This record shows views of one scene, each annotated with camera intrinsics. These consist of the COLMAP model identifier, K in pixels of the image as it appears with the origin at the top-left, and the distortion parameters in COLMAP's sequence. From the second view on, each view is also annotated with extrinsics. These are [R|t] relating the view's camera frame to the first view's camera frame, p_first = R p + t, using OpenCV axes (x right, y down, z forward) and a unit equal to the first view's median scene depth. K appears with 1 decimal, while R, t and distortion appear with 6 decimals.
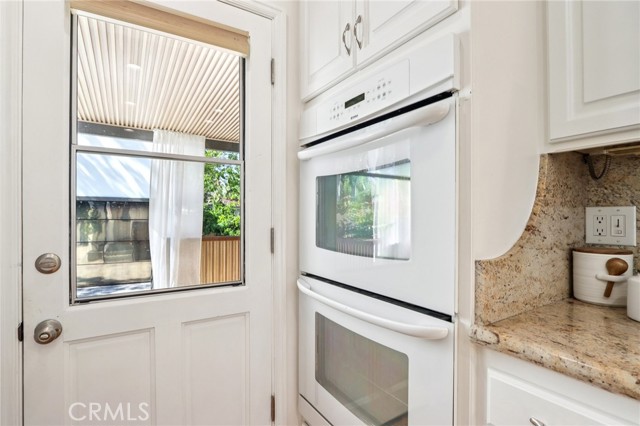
lens RADIAL K [[313.5, 0, 317.3], [0, 313.5, 216.6], [0, 0, 1]] dist [-0.019740, 0.001005]
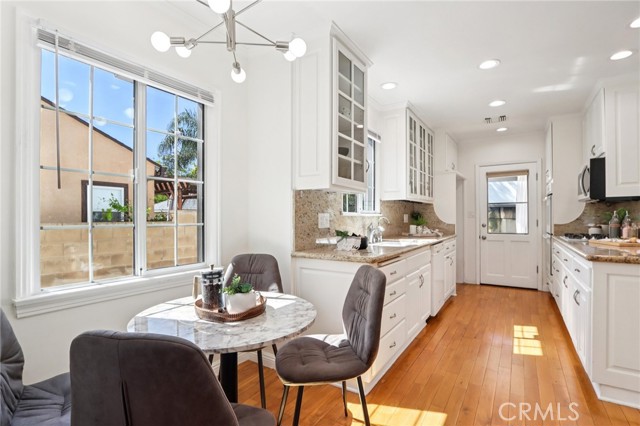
lens RADIAL K [[313.5, 0, 317.3], [0, 313.5, 216.6], [0, 0, 1]] dist [-0.019740, 0.001005]
pose [[0.422388, -0.004026, -0.906406, 2.753089], [0.004235, 0.999988, -0.002468, -0.000930], [0.906405, -0.002797, 0.422400, -3.823428]]
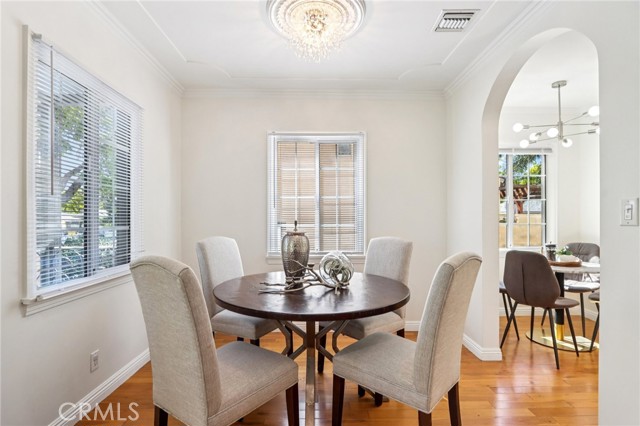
lens RADIAL K [[313.5, 0, 317.3], [0, 313.5, 216.6], [0, 0, 1]] dist [-0.019740, 0.001005]
pose [[-0.526339, -0.007177, -0.850245, 4.571018], [0.006122, 0.999906, -0.012230, -0.016210], [0.850253, -0.011642, -0.526245, -3.964185]]
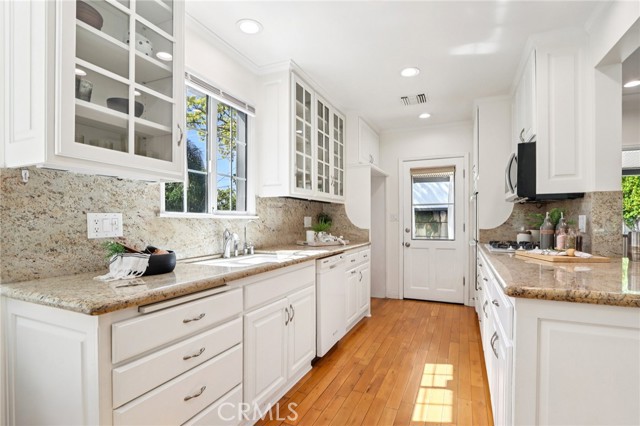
lens RADIAL K [[312.4, 0, 320.1], [0, 312.4, 223.0], [0, 0, 1]] dist [-0.019238, -0.000060]
pose [[0.548484, 0.004517, -0.836149, 2.249647], [0.002411, 0.999973, 0.006983, 0.006483], [0.836158, -0.005846, 0.548458, -2.585276]]
